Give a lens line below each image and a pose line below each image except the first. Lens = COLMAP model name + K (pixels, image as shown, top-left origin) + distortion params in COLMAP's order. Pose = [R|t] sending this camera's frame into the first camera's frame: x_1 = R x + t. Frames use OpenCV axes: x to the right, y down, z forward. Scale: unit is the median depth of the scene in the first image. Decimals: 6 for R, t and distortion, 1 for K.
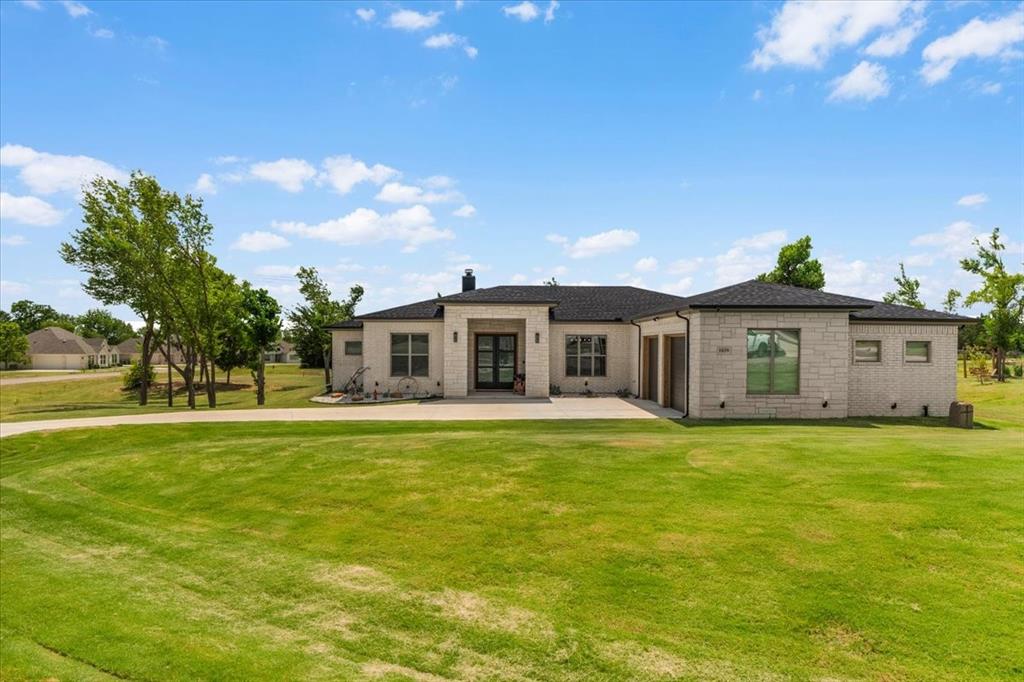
lens RADIAL K [[435.0, 0, 512.0], [0, 435.0, 347.6], [0, 0, 1]] dist [-0.029699, -0.000574]
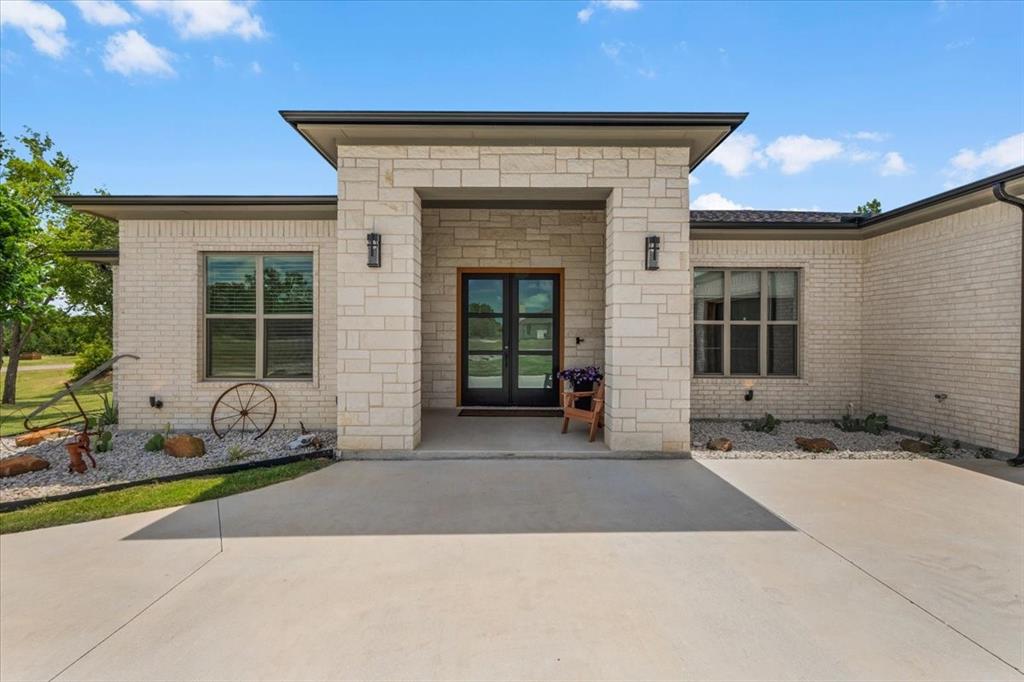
lens RADIAL K [[435.0, 0, 512.1], [0, 435.0, 338.6], [0, 0, 1]] dist [-0.029699, -0.000574]
pose [[0.999612, -0.000681, -0.027848, -0.026613], [0.000991, 0.999938, 0.011121, 0.030622], [0.027838, -0.011145, 0.999550, 0.666906]]
